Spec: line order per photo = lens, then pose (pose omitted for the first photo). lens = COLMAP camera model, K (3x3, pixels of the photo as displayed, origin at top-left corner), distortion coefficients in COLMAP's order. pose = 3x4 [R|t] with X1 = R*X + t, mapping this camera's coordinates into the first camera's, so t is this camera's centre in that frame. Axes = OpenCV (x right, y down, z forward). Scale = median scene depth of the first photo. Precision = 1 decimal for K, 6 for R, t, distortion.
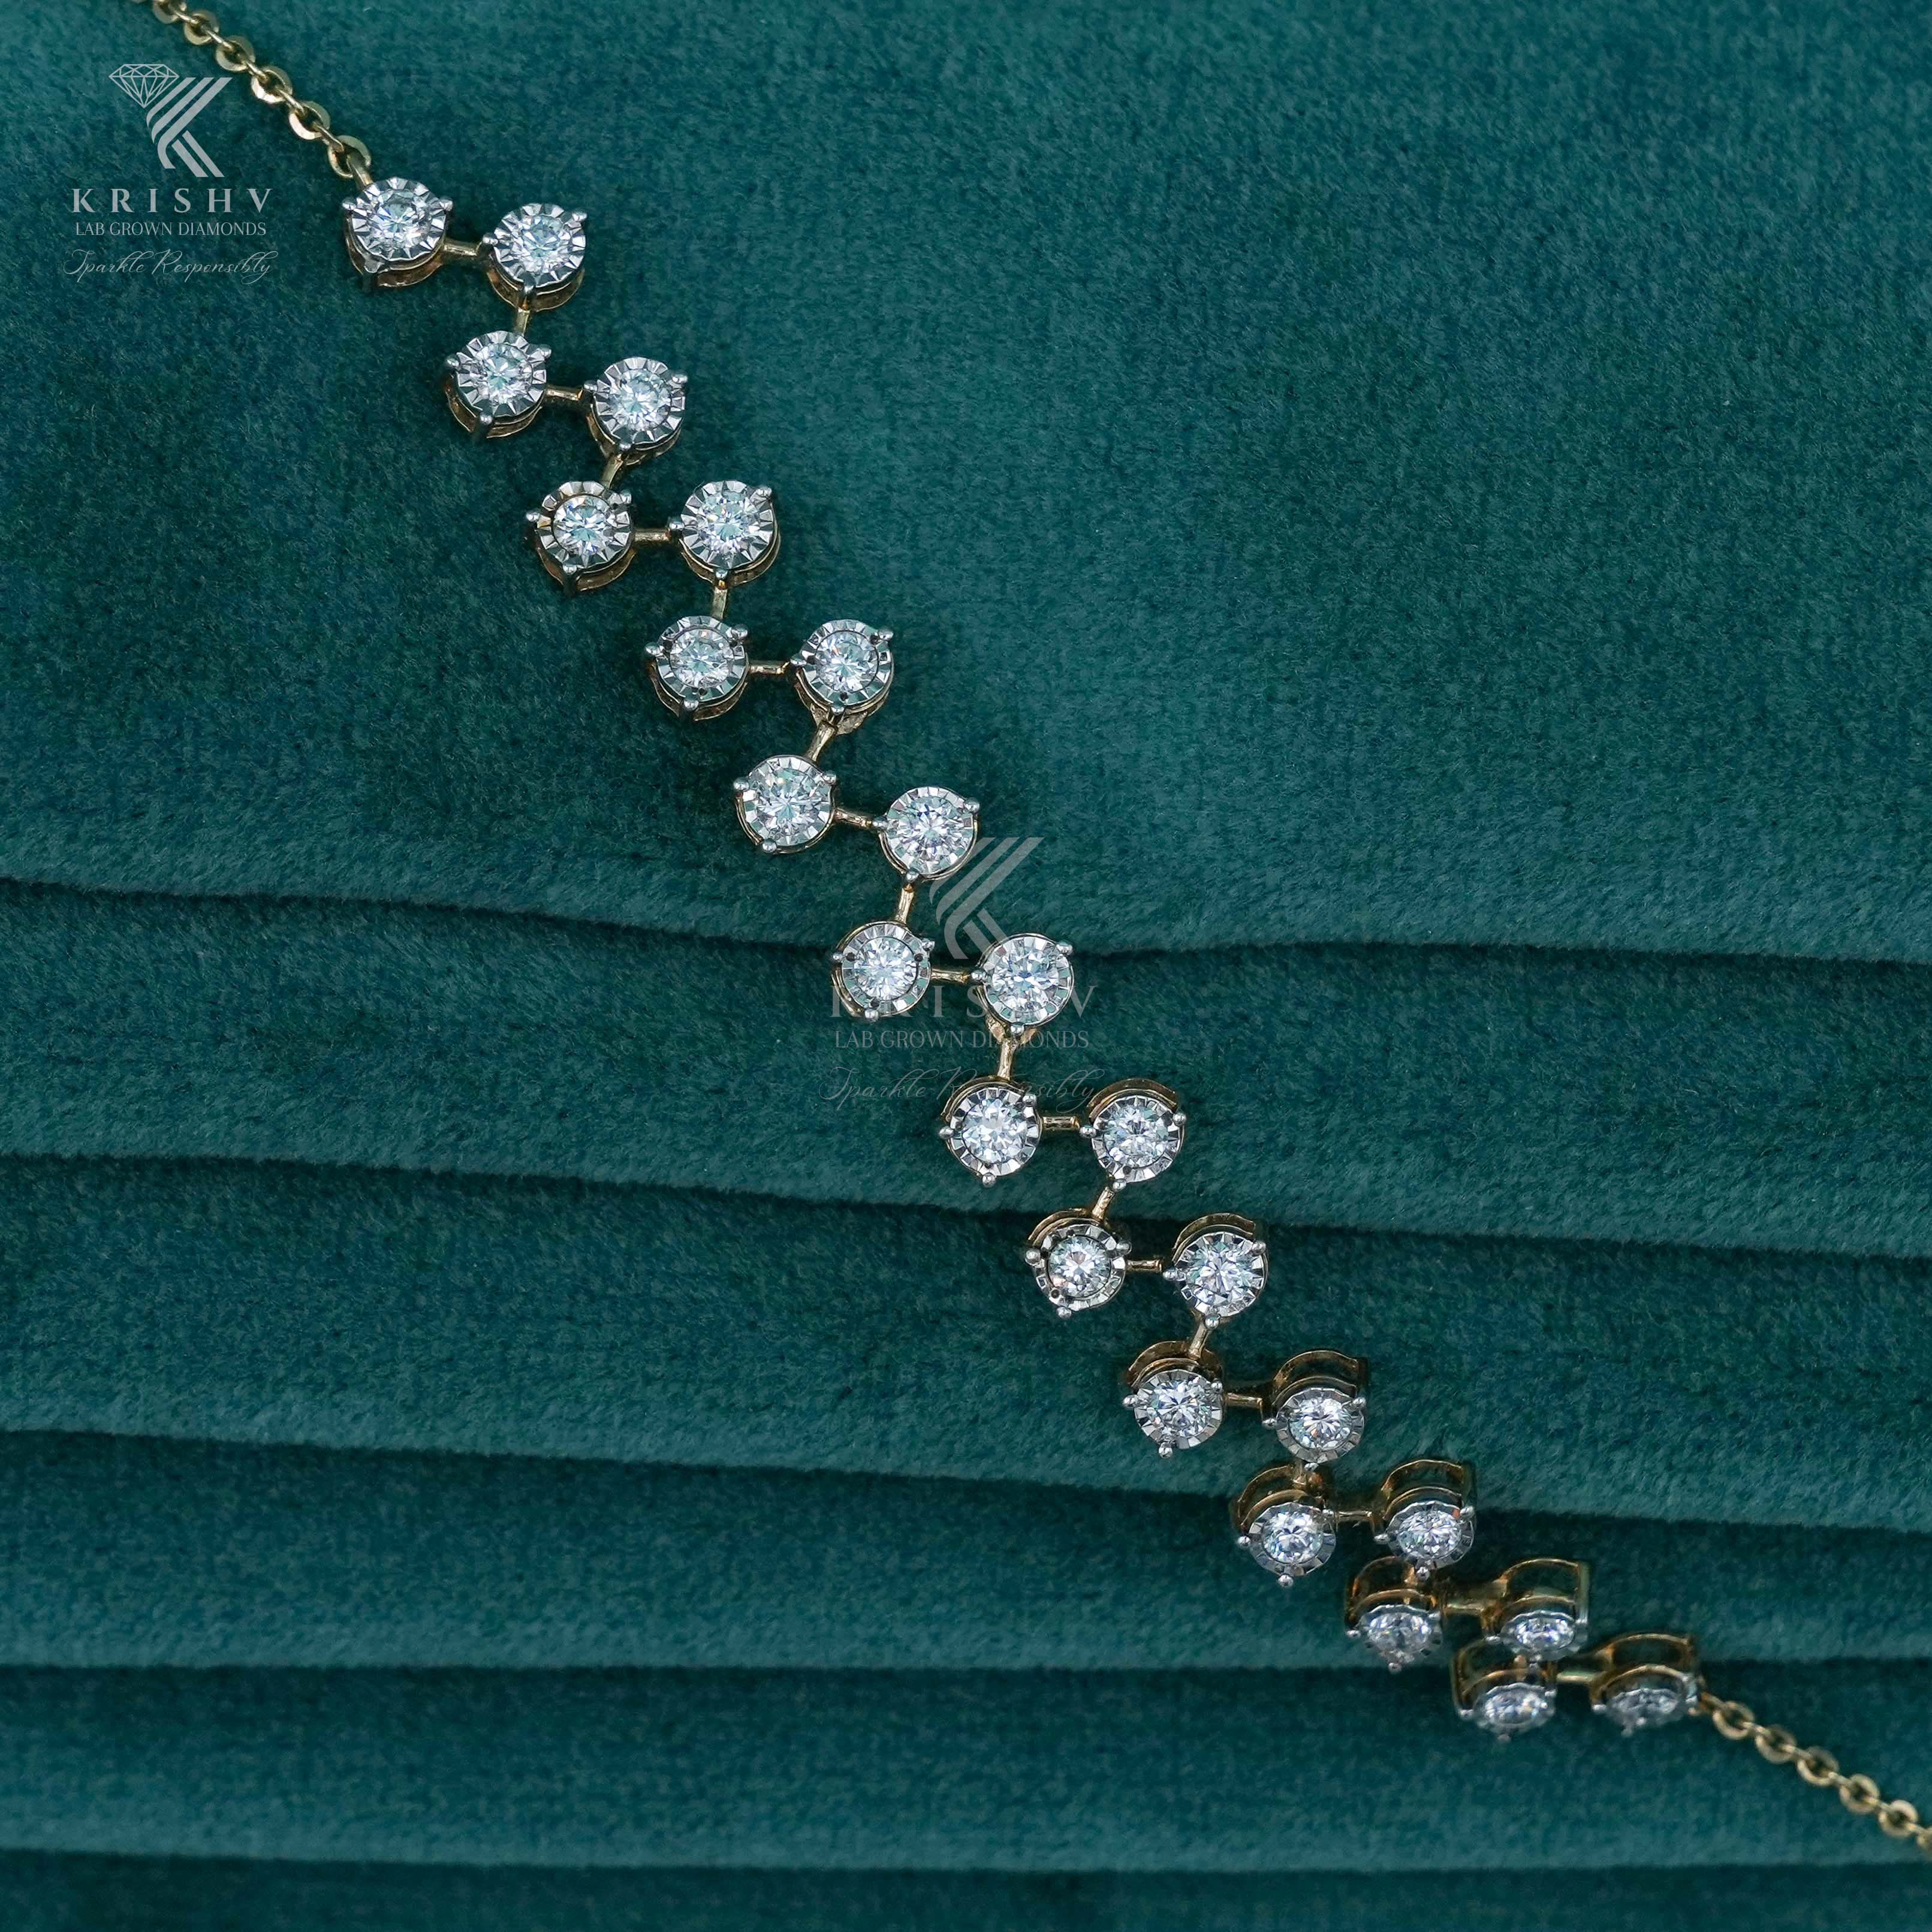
lens RADIAL K [[14474.3, 0, 1221.7], [0, 14474.3, 967.6], [0, 0, 1]] dist [-0.239385, 6.968658]
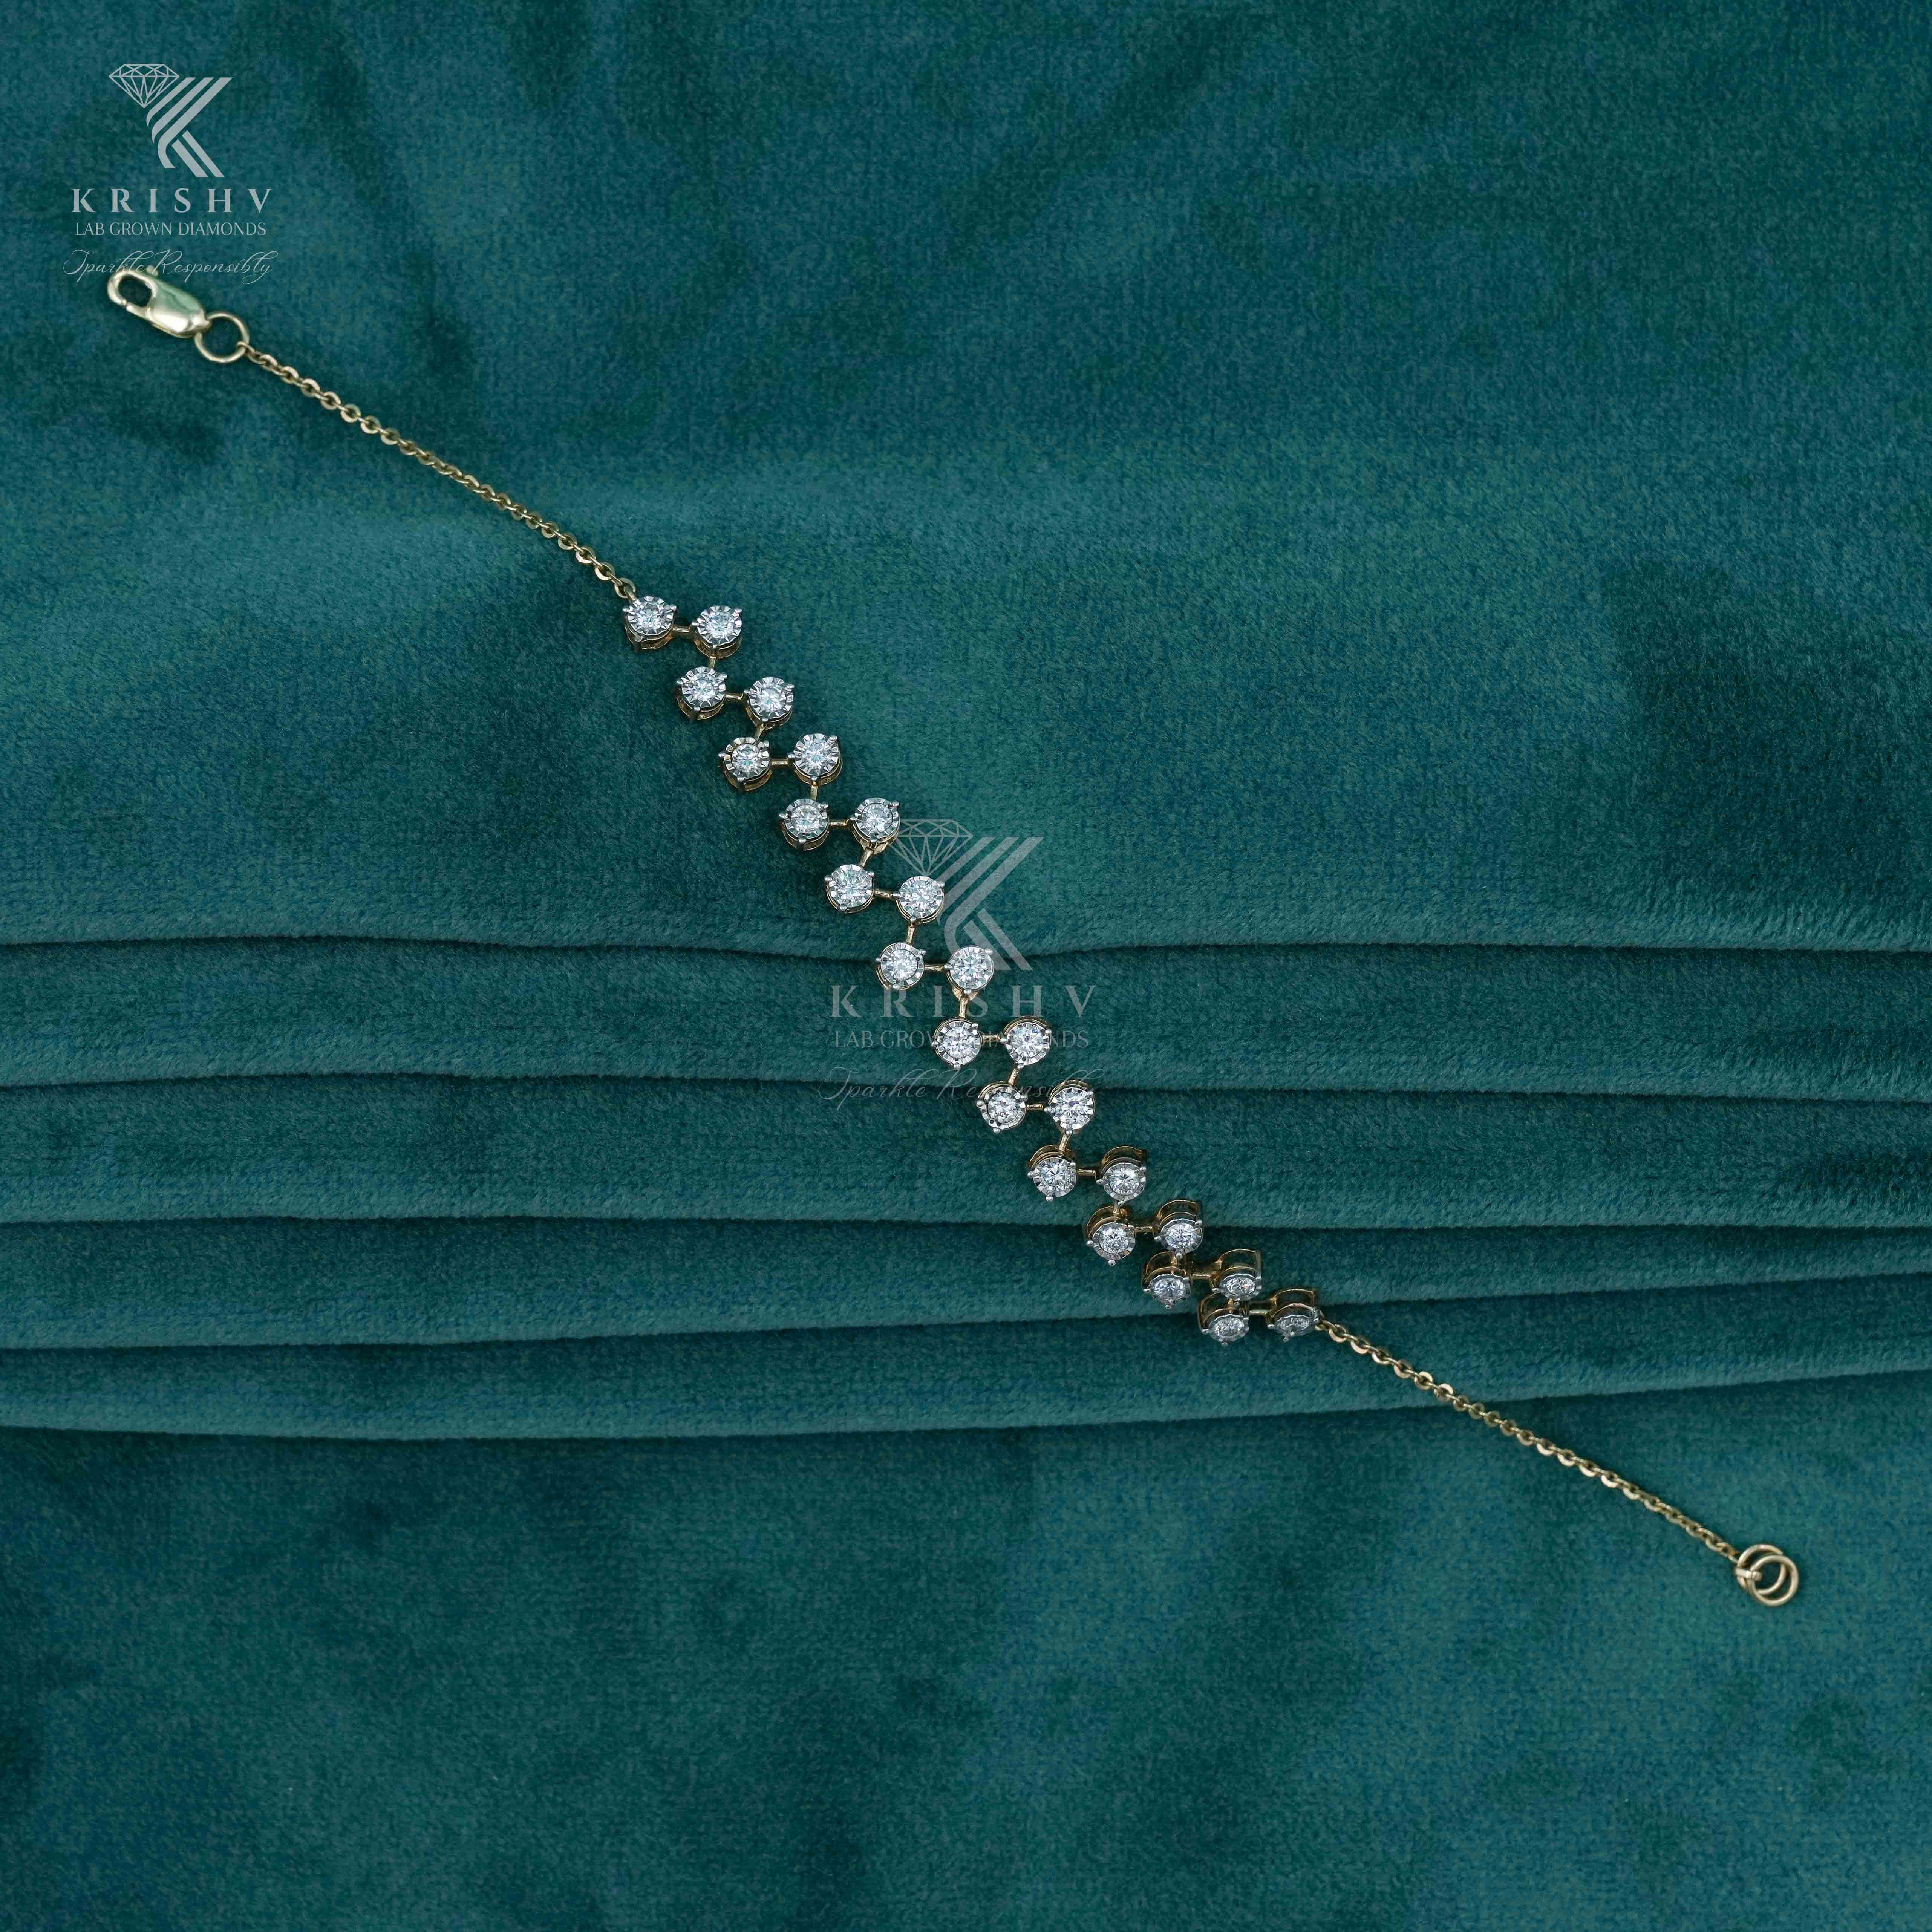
lens RADIAL K [[12351.3, 0, 966.0], [0, 12351.3, 966.0], [0, 0, 1]] dist [-0.038972, -16.771729]
pose [[0.998667, -0.045200, -0.024905, 0.029287], [0.042941, 0.995474, -0.084781, 0.148227], [0.028625, 0.083599, 0.996088, -0.741559]]
